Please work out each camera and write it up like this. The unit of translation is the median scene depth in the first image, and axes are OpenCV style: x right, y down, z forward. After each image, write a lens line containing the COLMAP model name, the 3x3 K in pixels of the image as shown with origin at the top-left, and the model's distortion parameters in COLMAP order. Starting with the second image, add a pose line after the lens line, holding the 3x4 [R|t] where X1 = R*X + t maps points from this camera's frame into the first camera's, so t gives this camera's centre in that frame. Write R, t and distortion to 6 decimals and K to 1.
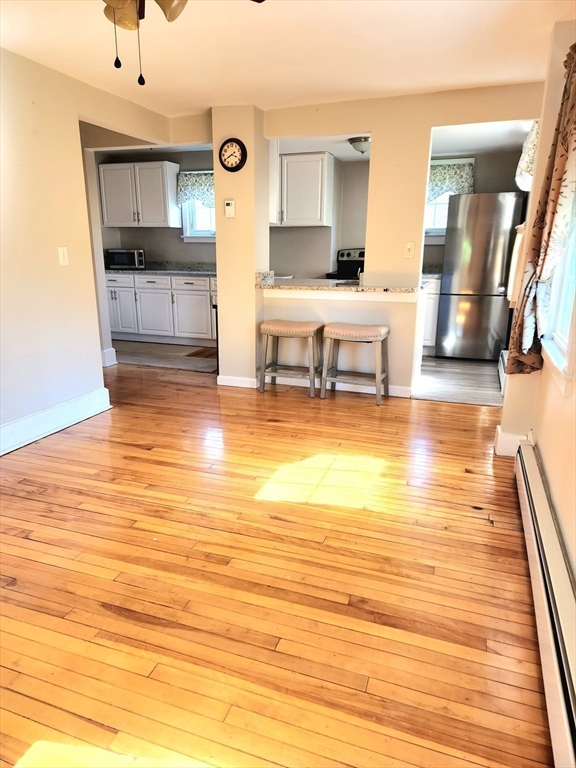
lens RADIAL K [[514.5, 0, 288.0], [0, 514.5, 384.0], [0, 0, 1]] dist [0.000482, -0.000067]
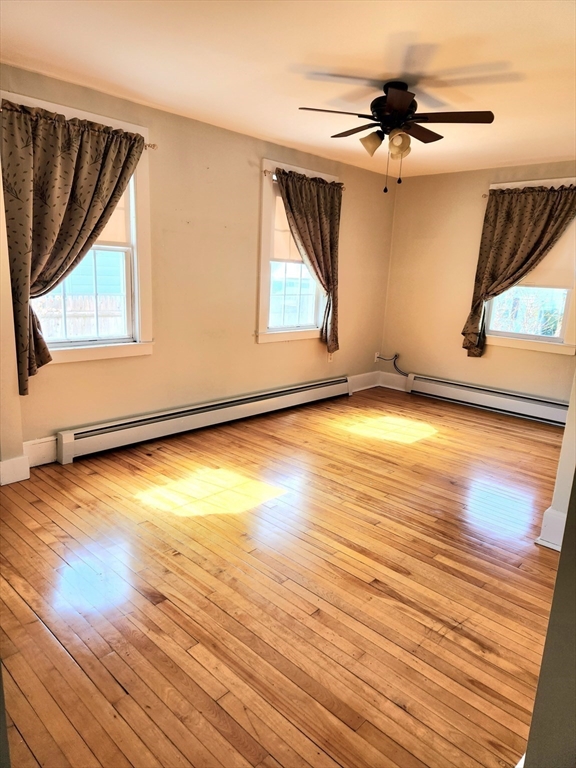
lens RADIAL K [[514.5, 0, 288.0], [0, 514.5, 384.0], [0, 0, 1]] dist [0.000482, -0.000067]
pose [[-0.914925, -0.137623, 0.379437, -0.510419], [0.056264, 0.887410, 0.457534, -0.578333], [-0.399684, 0.439958, -0.804170, 1.960045]]
